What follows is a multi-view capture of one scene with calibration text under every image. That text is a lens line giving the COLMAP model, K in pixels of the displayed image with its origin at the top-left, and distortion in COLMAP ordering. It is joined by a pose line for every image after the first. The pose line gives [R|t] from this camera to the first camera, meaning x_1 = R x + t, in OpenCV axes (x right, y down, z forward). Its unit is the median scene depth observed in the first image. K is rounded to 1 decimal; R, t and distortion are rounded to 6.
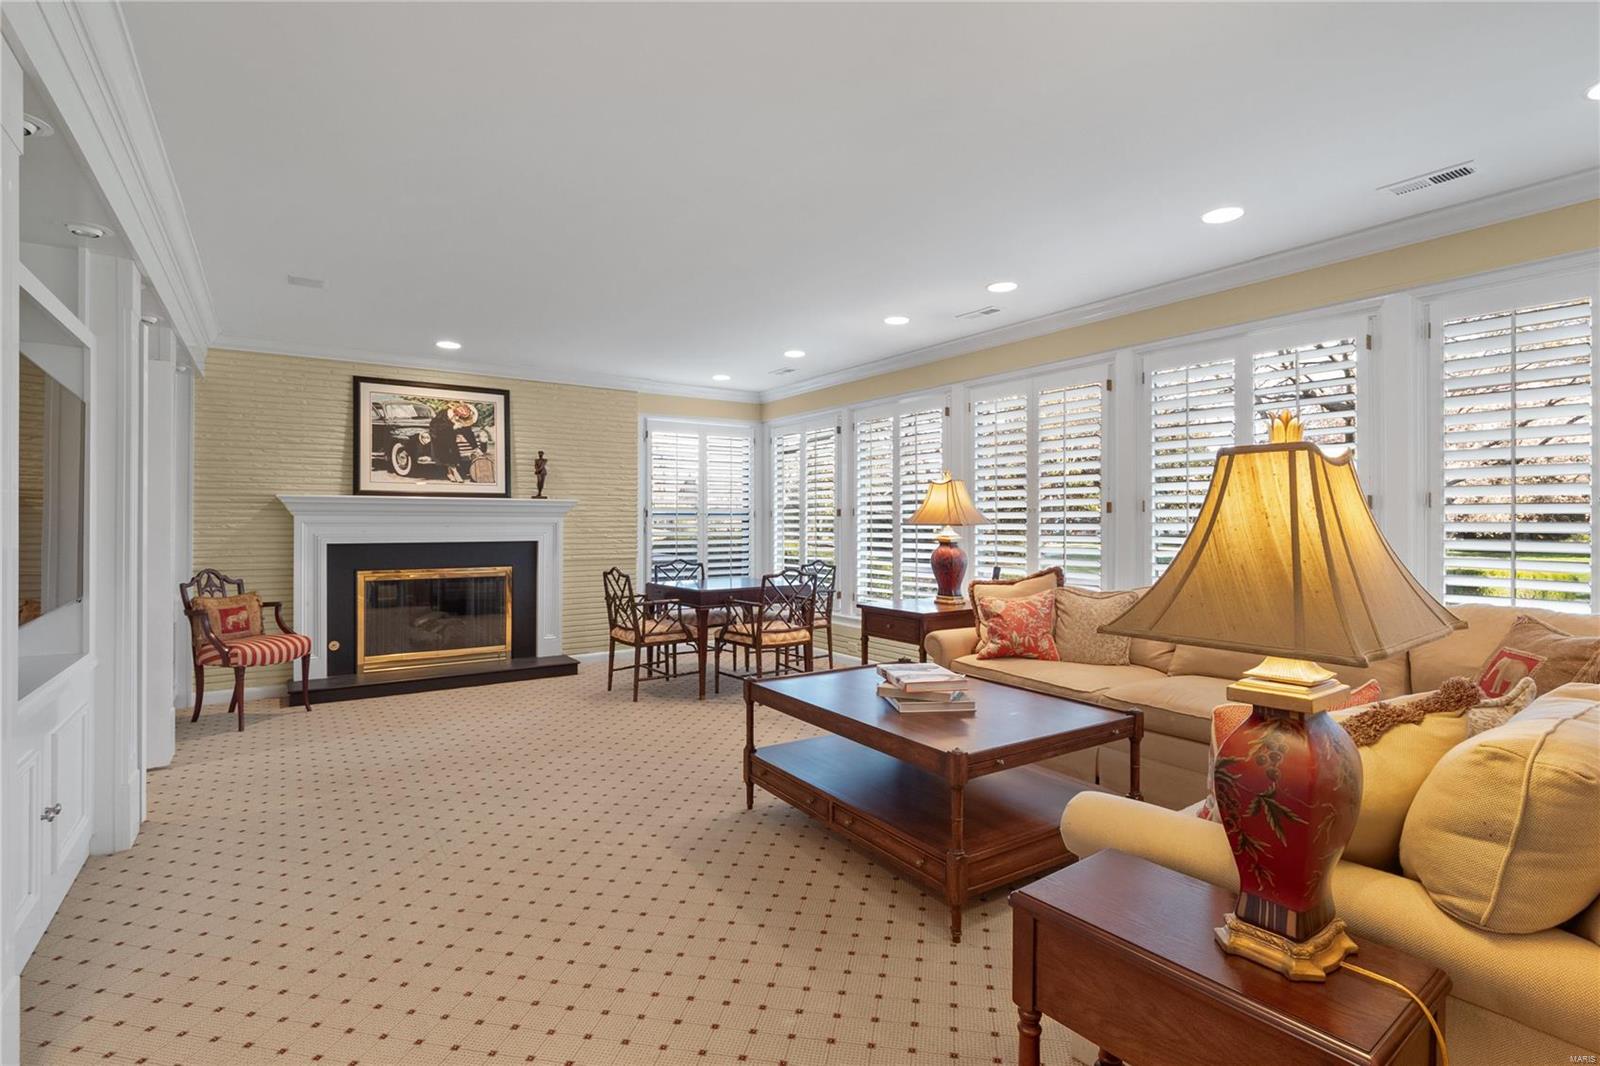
lens RADIAL K [[762.5, 0, 803.9], [0, 762.5, 529.8], [0, 0, 1]] dist [-0.009845, -0.000221]
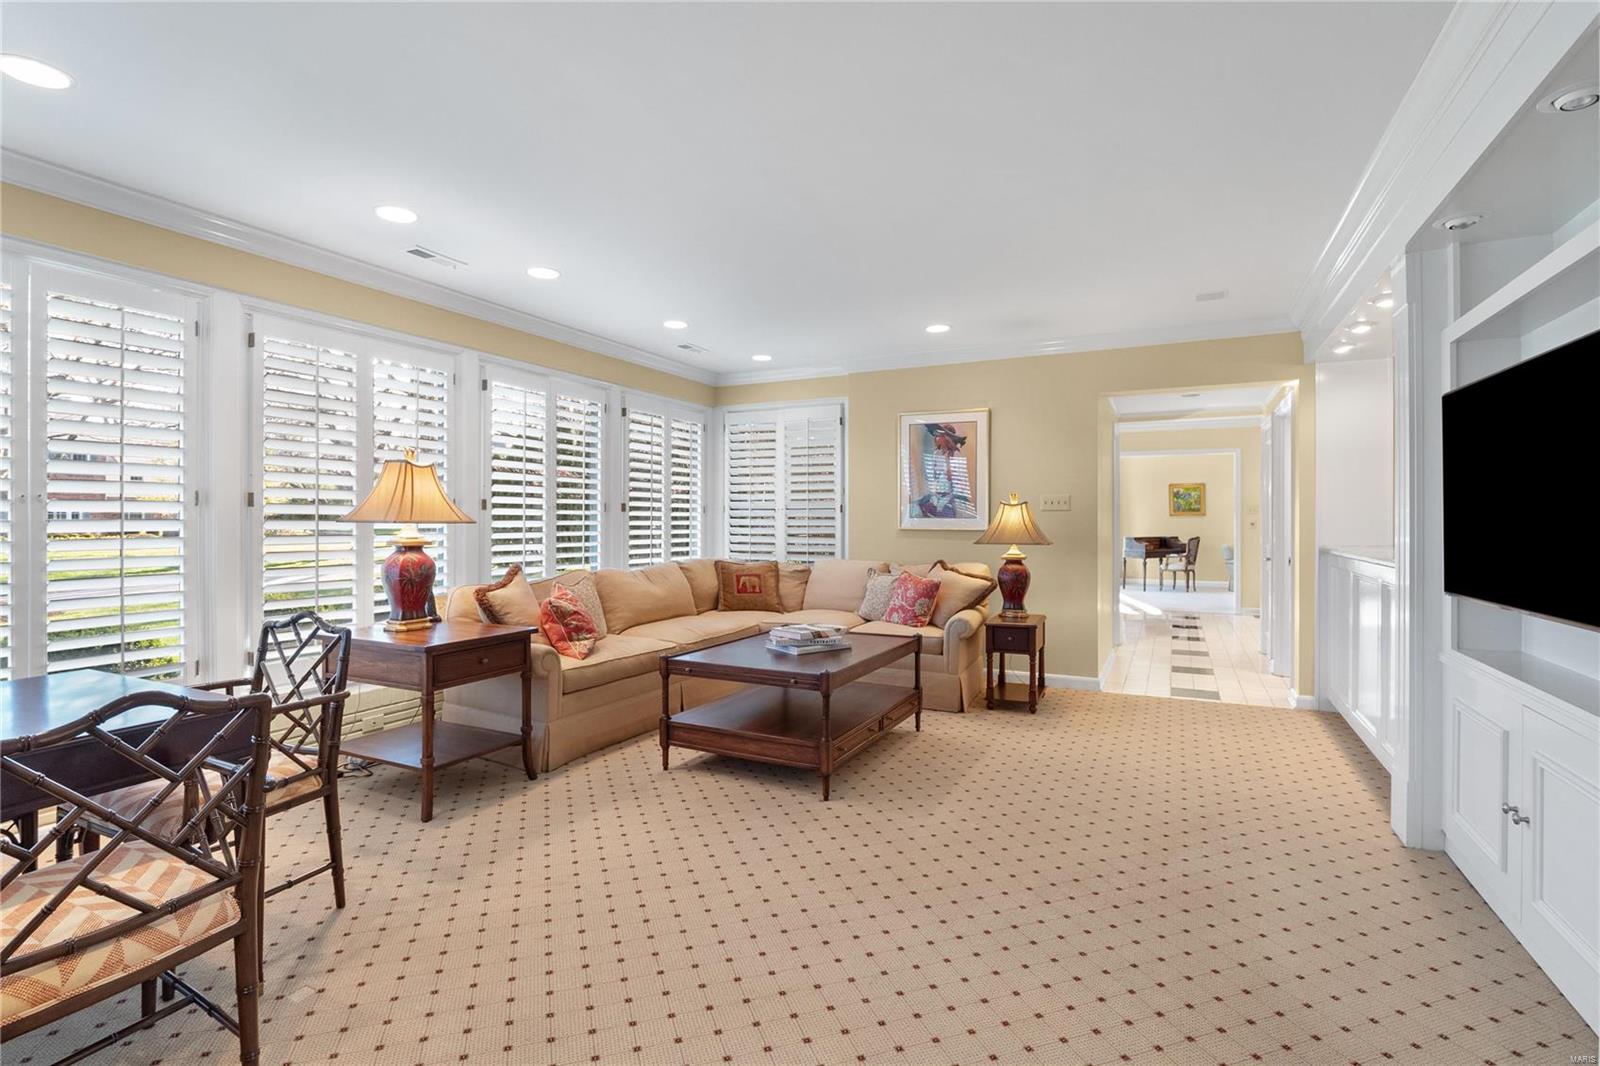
lens RADIAL K [[762.5, 0, 796.0], [0, 762.5, 522.3], [0, 0, 1]] dist [-0.009845, -0.000221]
pose [[-0.487098, -0.010616, 0.873283, -0.632434], [-0.004898, 0.999944, 0.009424, -0.015536], [-0.873334, 0.000313, -0.487122, 1.022988]]
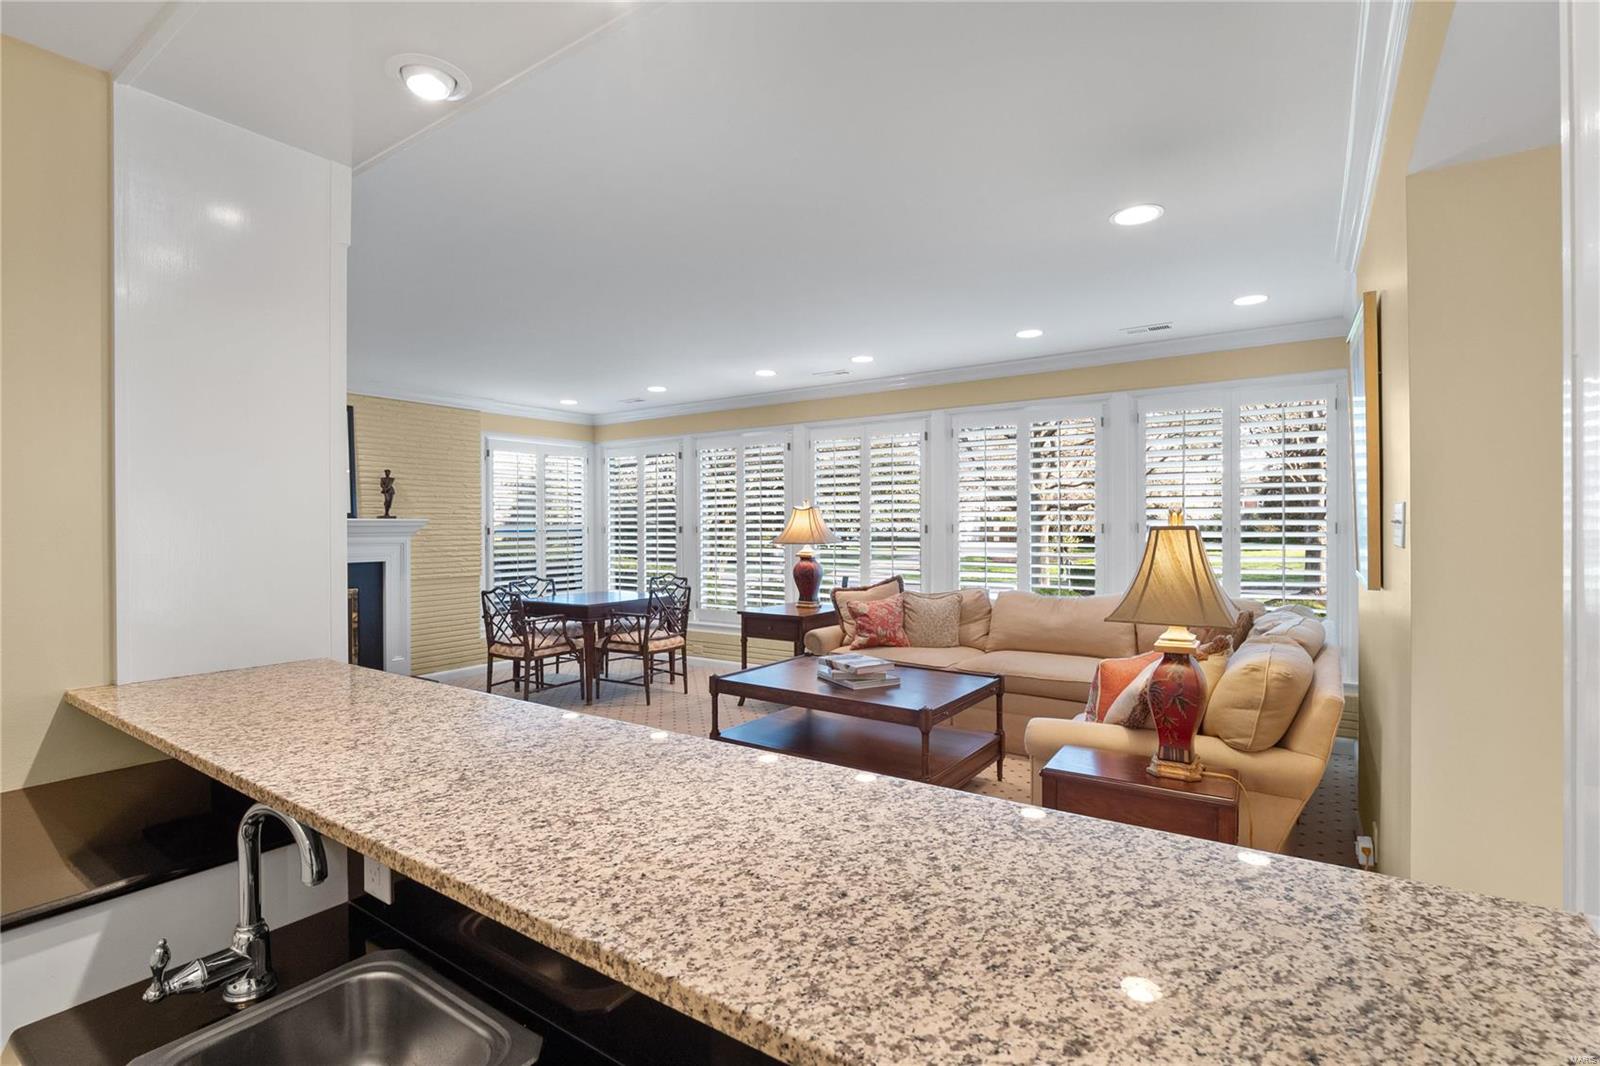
lens RADIAL K [[762.5, 0, 801.7], [0, 762.5, 533.0], [0, 0, 1]] dist [-0.009845, -0.000221]
pose [[0.929264, -0.007827, 0.369333, -0.267962], [0.007352, 0.999969, 0.002695, -0.025748], [-0.369343, 0.000211, 0.929293, -0.133208]]
